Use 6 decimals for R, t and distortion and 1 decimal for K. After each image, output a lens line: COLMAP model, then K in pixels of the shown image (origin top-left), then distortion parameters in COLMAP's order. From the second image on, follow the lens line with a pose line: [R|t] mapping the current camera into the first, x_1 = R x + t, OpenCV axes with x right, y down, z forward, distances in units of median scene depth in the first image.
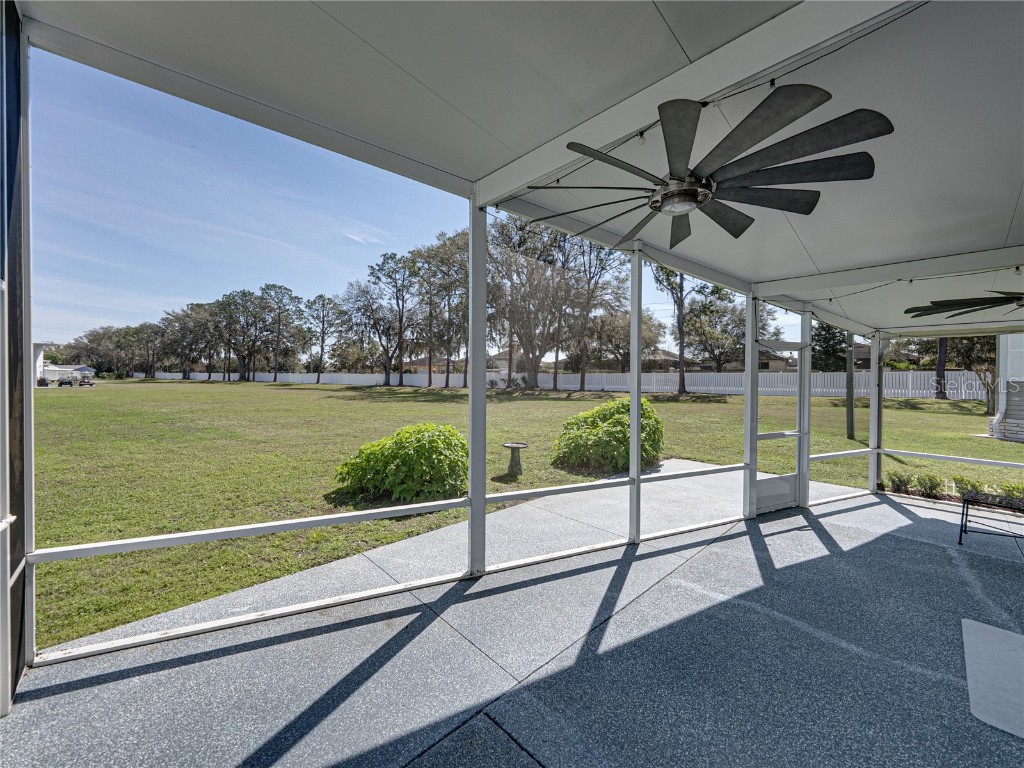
lens RADIAL K [[407.1, 0, 497.9], [0, 407.1, 378.2], [0, 0, 1]] dist [0.001965, 0.000254]
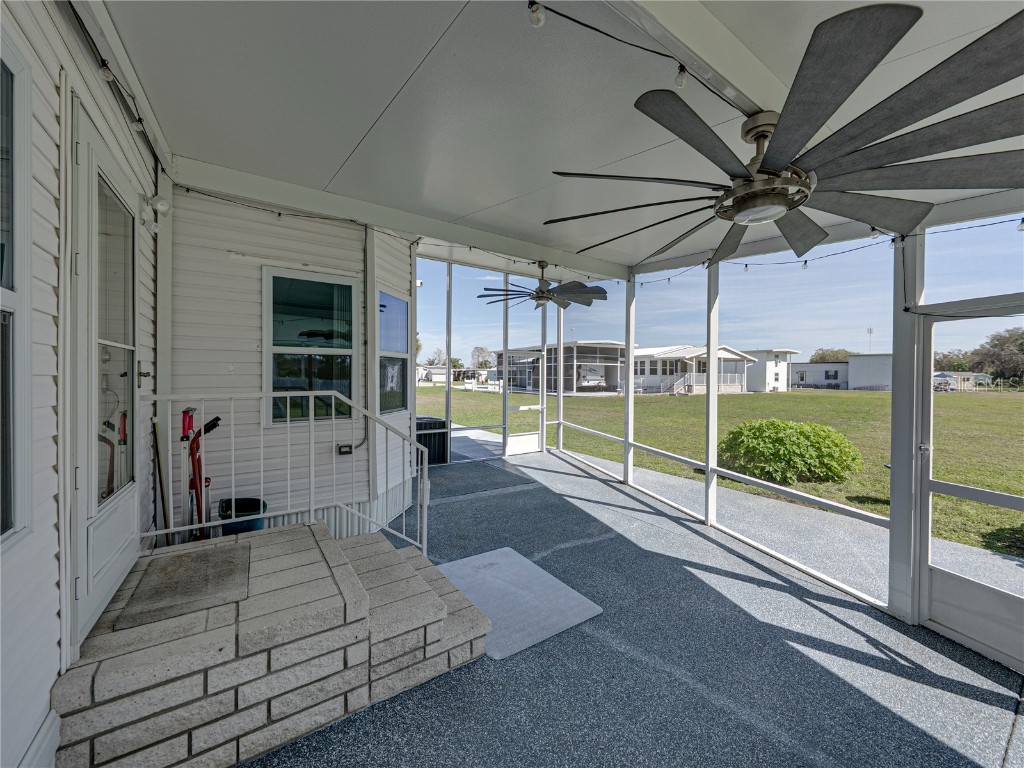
lens RADIAL K [[393.4, 0, 513.0], [0, 393.4, 383.1], [0, 0, 1]] dist [0.000096, -0.000098]
pose [[-0.144725, 0.014314, -0.989368, 0.136622], [-0.019626, 0.999657, 0.017334, 0.001516], [0.989277, 0.021926, -0.144394, 0.058868]]
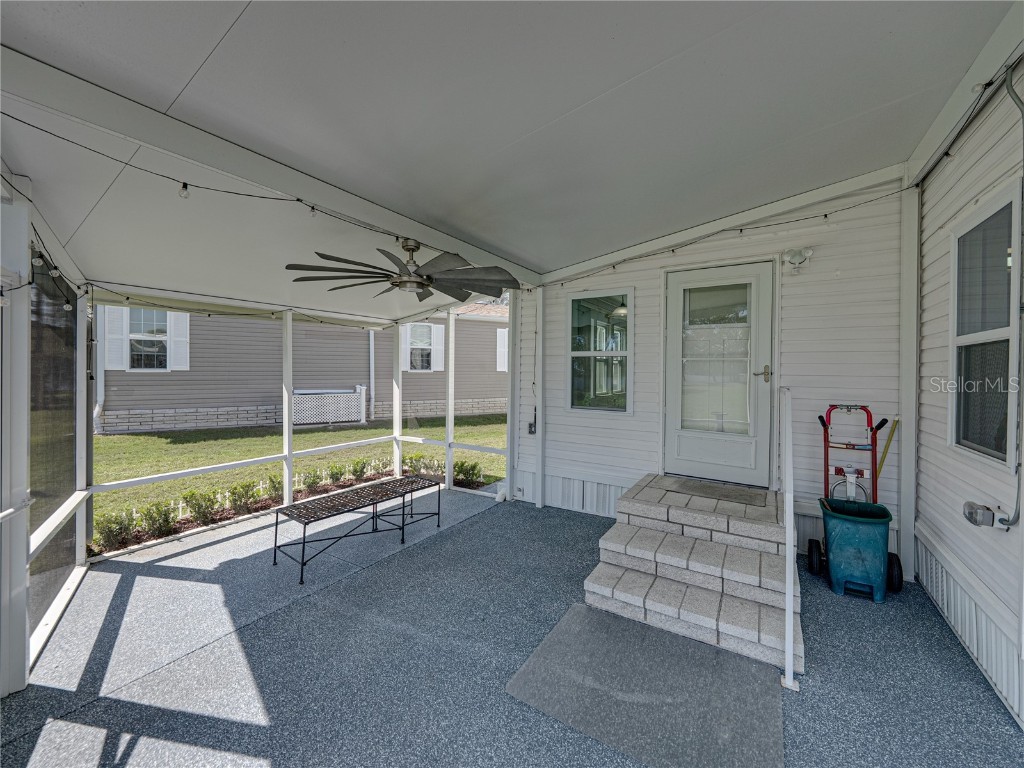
lens RADIAL K [[395.7, 0, 528.4], [0, 395.7, 372.2], [0, 0, 1]] dist [-0.001181, -0.000093]
pose [[-0.286777, -0.012573, 0.957915, 0.029861], [0.001903, 0.999904, 0.013694, 0.000772], [-0.957995, 0.005750, -0.286726, 0.075135]]
